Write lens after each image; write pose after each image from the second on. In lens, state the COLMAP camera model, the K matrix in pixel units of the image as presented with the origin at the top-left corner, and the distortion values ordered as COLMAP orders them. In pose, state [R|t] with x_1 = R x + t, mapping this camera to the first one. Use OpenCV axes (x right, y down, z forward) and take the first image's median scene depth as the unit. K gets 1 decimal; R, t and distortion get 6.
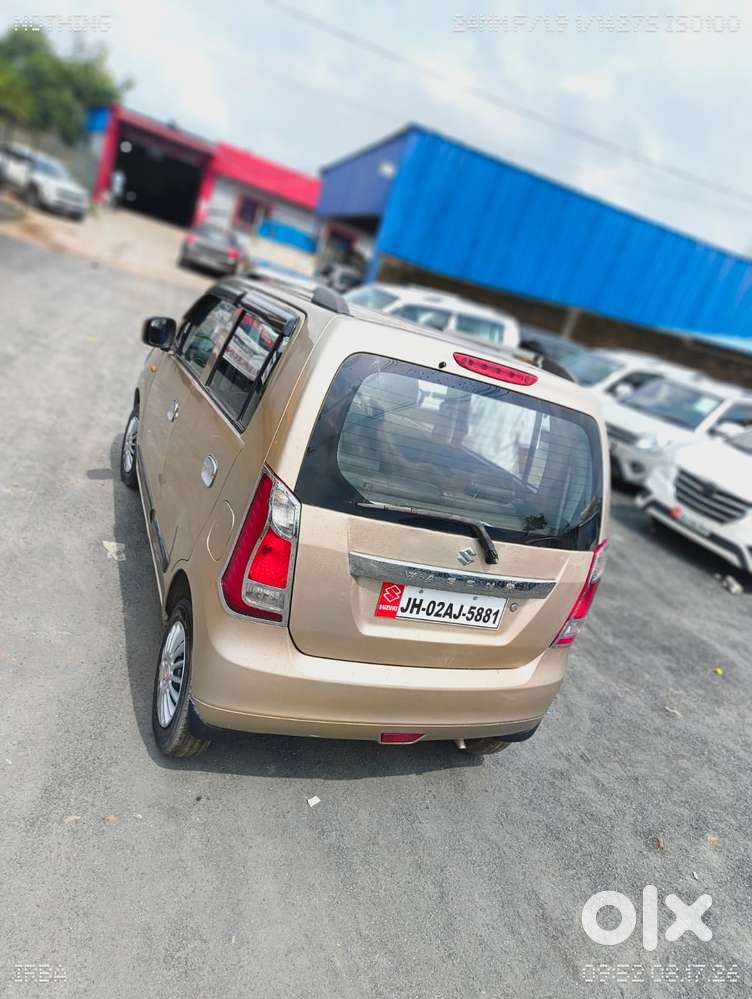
lens RADIAL K [[688.3, 0, 376.0], [0, 688.3, 499.5], [0, 0, 1]] dist [0.052228, -0.068887]
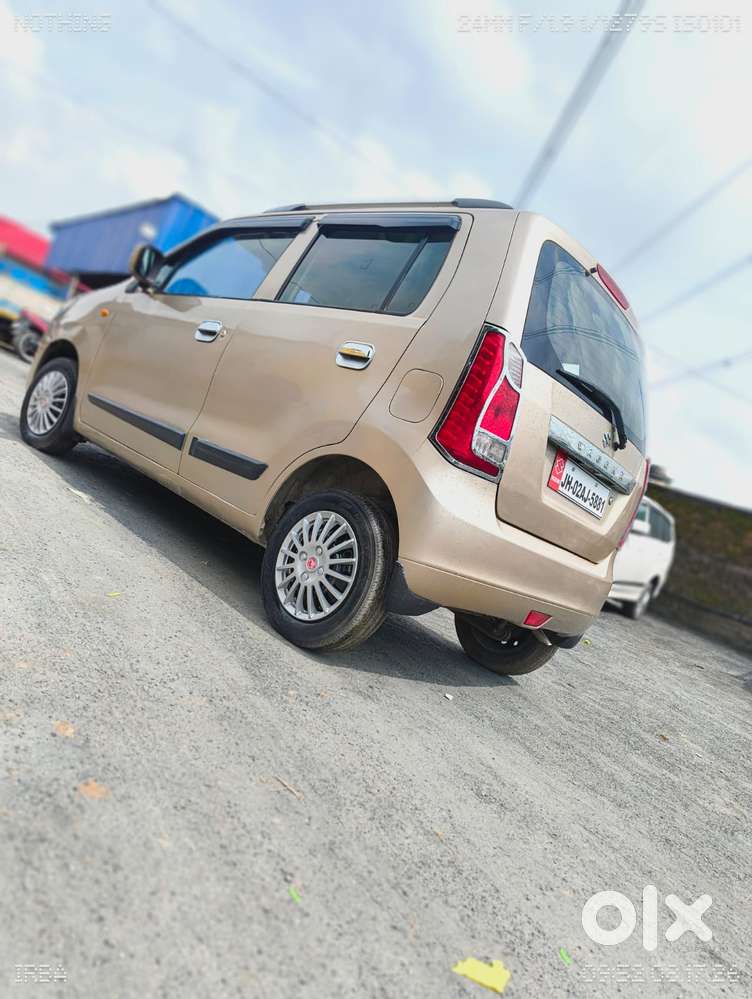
lens RADIAL K [[686.0, 0, 370.4], [0, 686.0, 497.6], [0, 0, 1]] dist [0.055176, -0.062789]
pose [[0.911998, 0.039240, 0.408313, -0.645504], [0.015876, 0.991291, -0.130726, 0.301635], [-0.409887, 0.125704, 0.903433, 0.136176]]
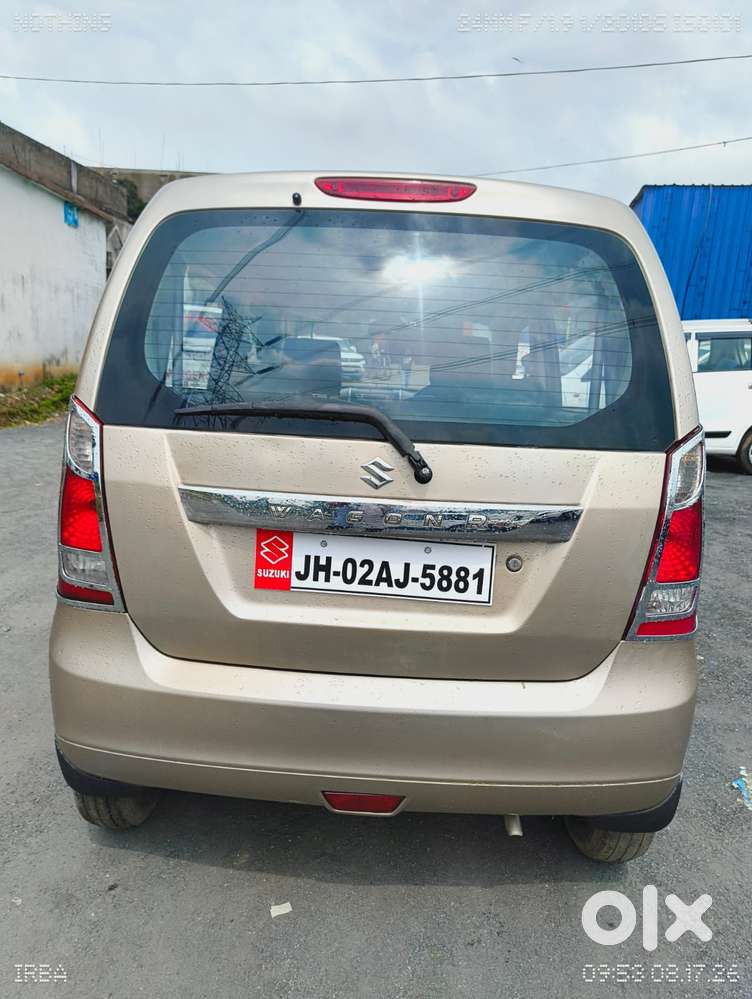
lens RADIAL K [[694.6, 0, 372.0], [0, 694.6, 498.0], [0, 0, 1]] dist [0.060852, -0.101795]
pose [[0.883068, -0.184897, -0.431282, 0.367334], [0.101480, 0.972597, -0.209182, 0.219105], [0.458141, 0.140955, 0.877632, 0.434301]]
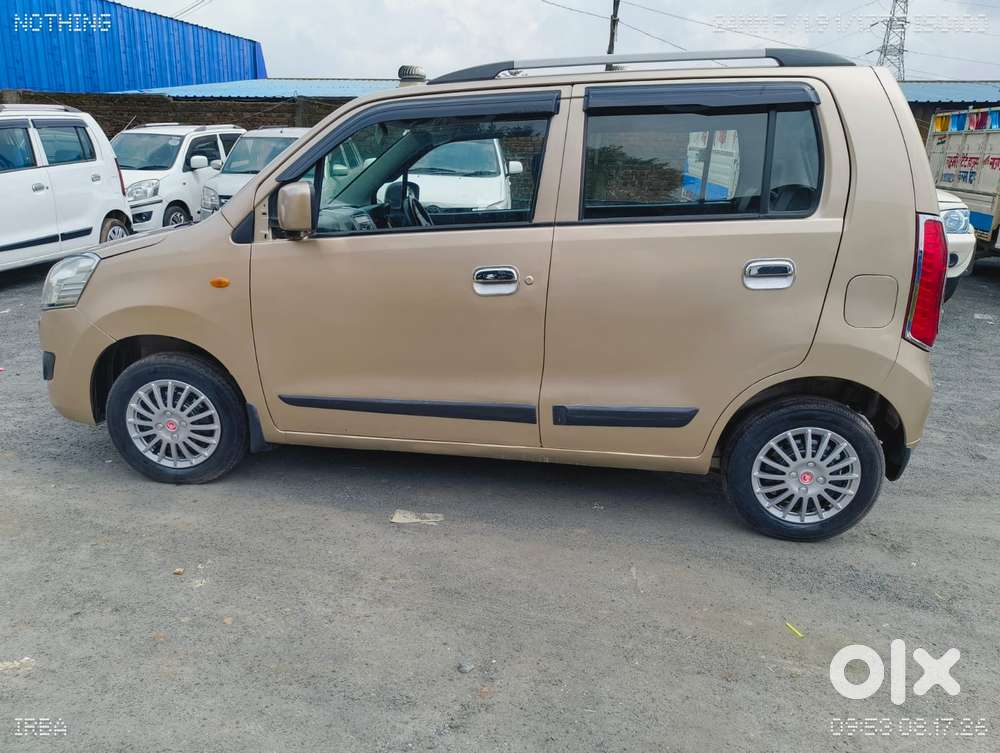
lens RADIAL K [[689.0, 0, 498.4], [0, 689.0, 378.2], [0, 0, 1]] dist [0.052228, -0.068887]
pose [[0.474719, -0.518567, 0.711147, -1.208037], [0.391589, 0.848061, 0.357003, -0.419715], [-0.788226, 0.109002, 0.605655, 0.774846]]
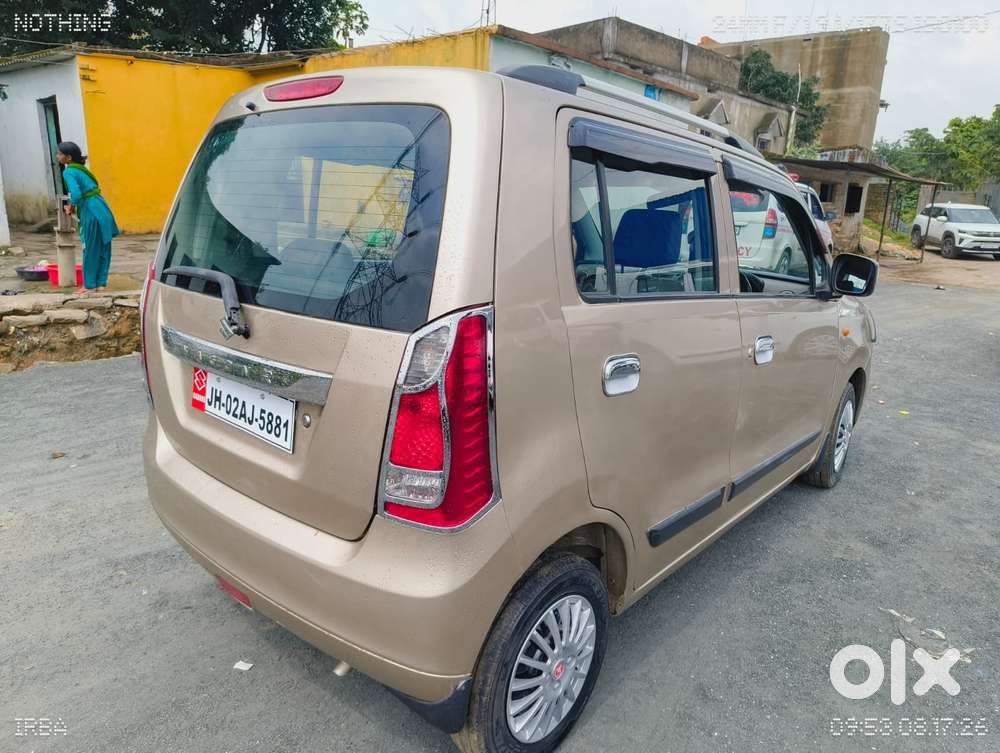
lens RADIAL K [[695.3, 0, 500.0], [0, 695.3, 376.5], [0, 0, 1]] dist [0.060852, -0.101795]
pose [[0.439902, -0.084891, -0.894024, 0.891582], [-0.171824, 0.969174, -0.176572, 0.206700], [0.881455, 0.231289, 0.411755, 0.905499]]
